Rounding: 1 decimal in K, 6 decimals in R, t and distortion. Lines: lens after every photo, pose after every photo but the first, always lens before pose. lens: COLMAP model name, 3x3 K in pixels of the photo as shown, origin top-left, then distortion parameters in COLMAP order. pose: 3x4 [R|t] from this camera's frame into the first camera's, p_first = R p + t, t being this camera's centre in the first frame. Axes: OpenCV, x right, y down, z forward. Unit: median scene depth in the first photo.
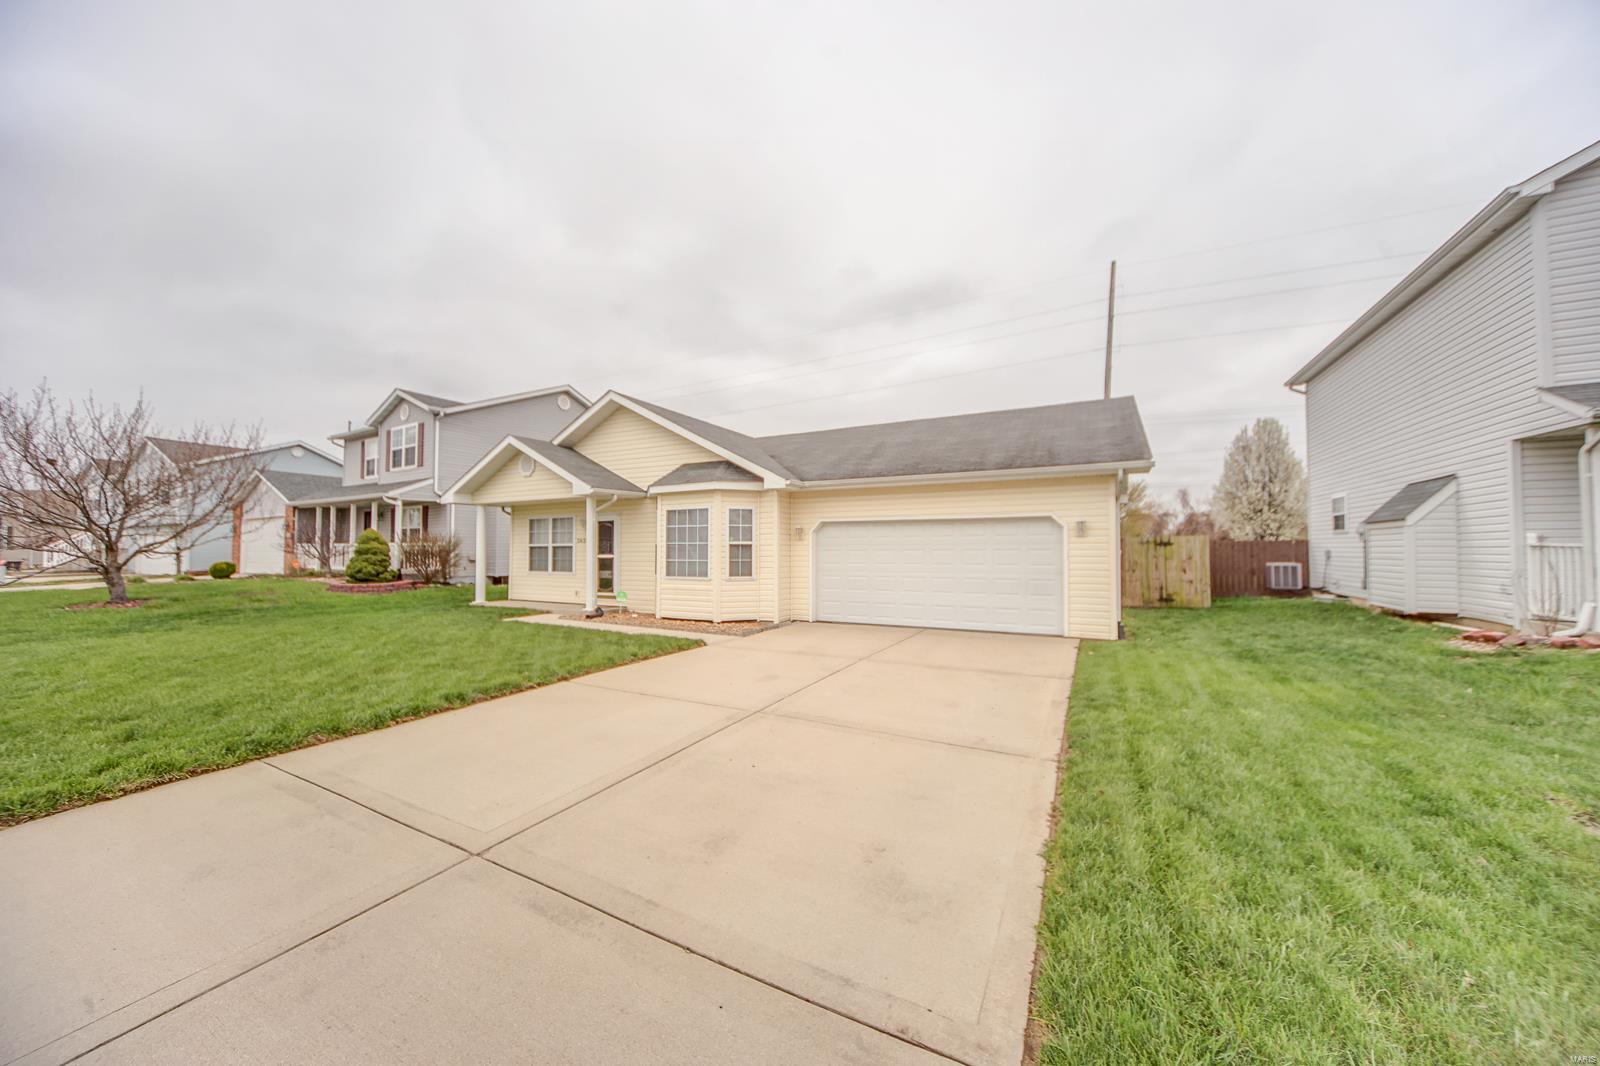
lens RADIAL K [[559.2, 0, 804.8], [0, 559.2, 532.2], [0, 0, 1]] dist [-0.006332, 0.000035]
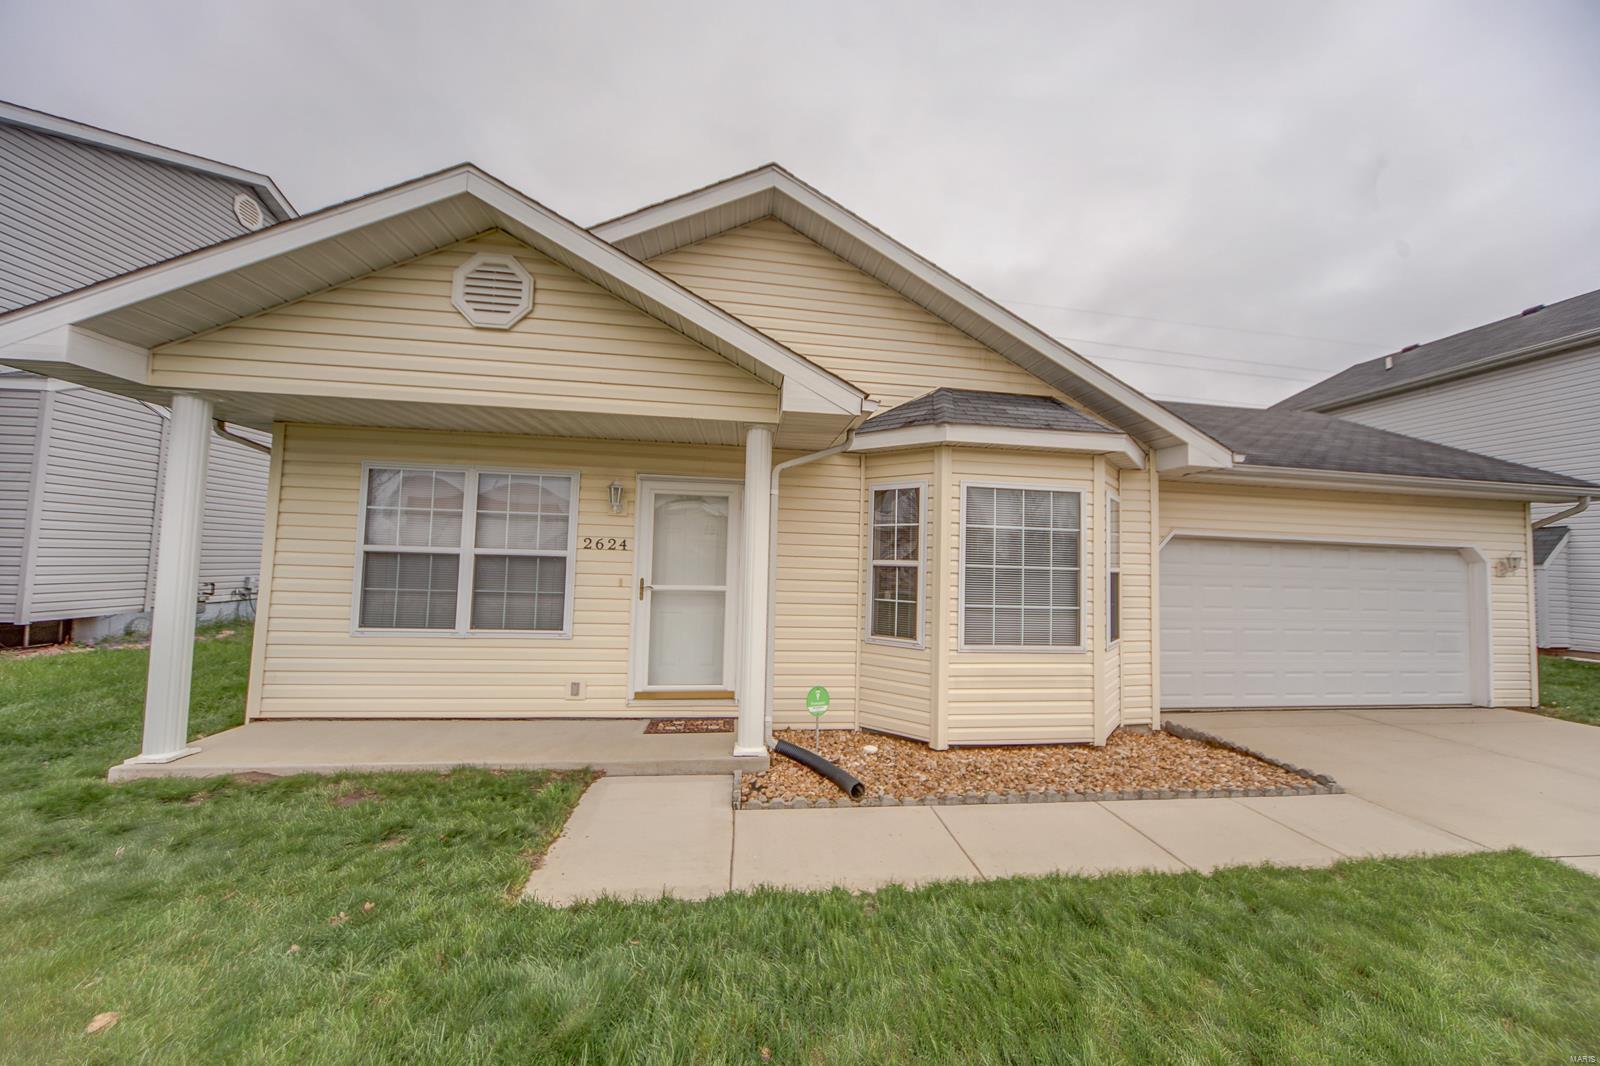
lens RADIAL K [[568.7, 0, 818.4], [0, 568.7, 525.5], [0, 0, 1]] dist [-0.001966, -0.000159]
pose [[0.811497, 0.061756, 0.581084, -0.525209], [-0.050121, 0.998091, -0.036081, 0.009936], [-0.582203, 0.000155, 0.813044, 0.640864]]
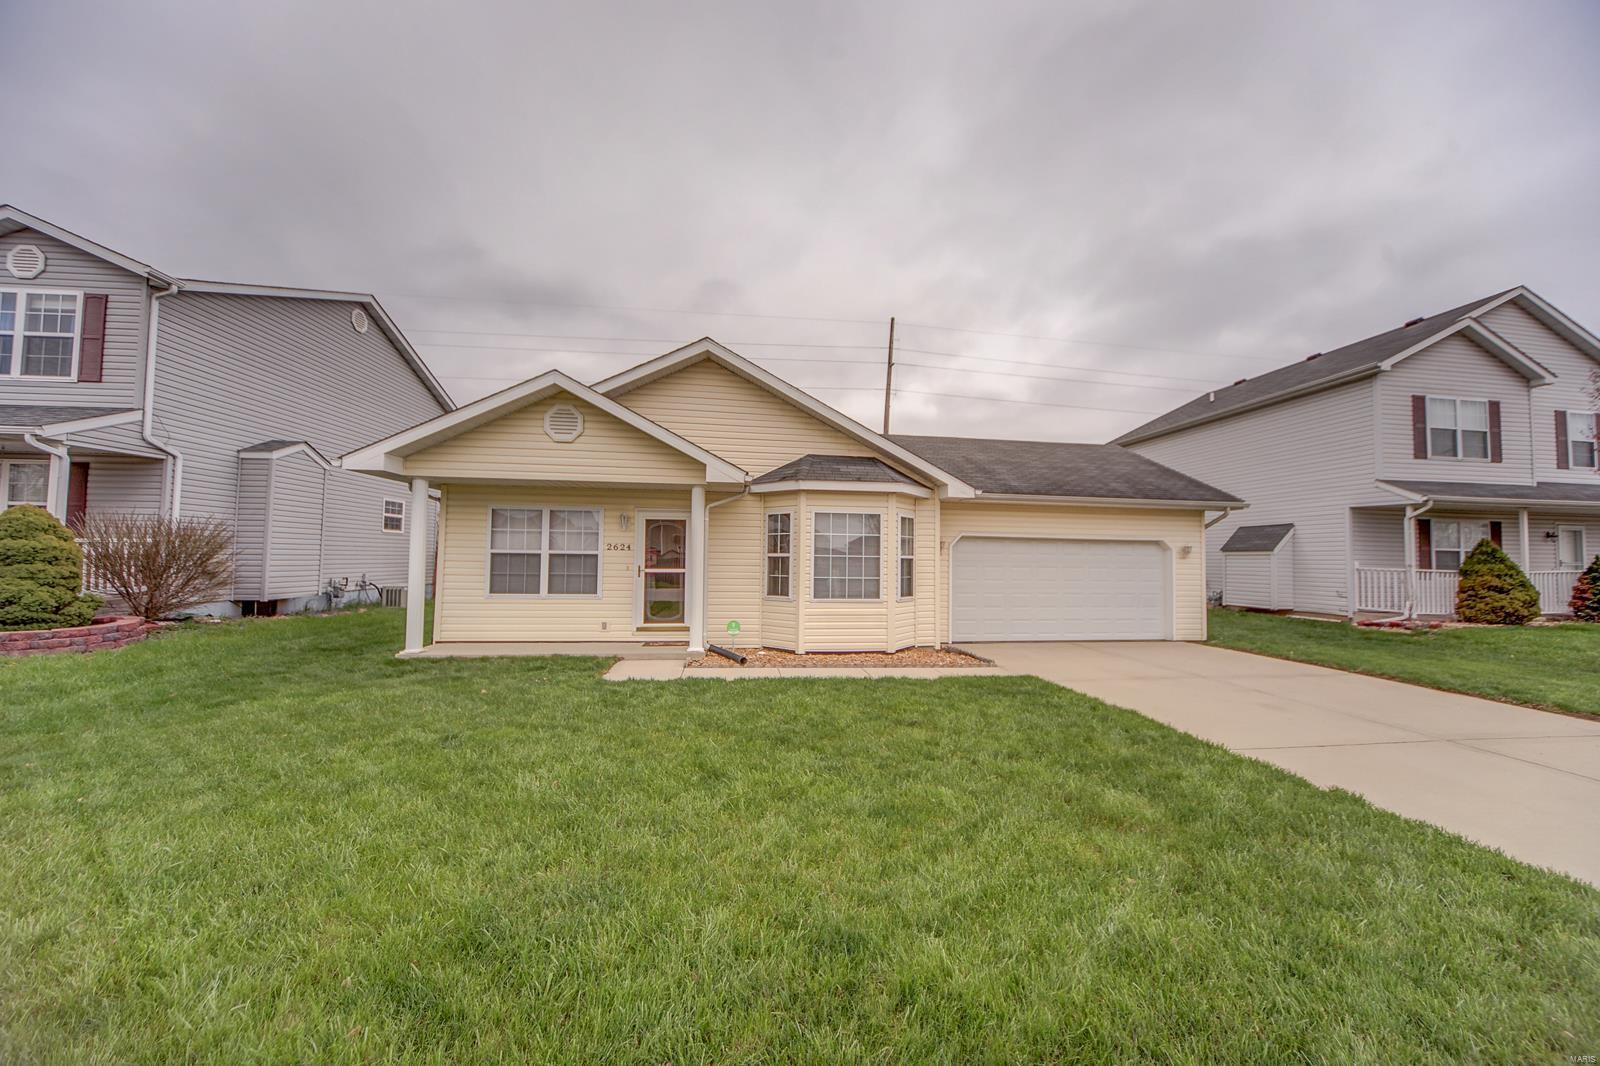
lens RADIAL K [[559.2, 0, 804.8], [0, 559.2, 532.2], [0, 0, 1]] dist [-0.006332, 0.000035]
pose [[0.814343, 0.042032, 0.578860, -0.632688], [-0.034273, 0.999116, -0.024332, 0.006326], [-0.579372, -0.000024, 0.815064, 0.336973]]
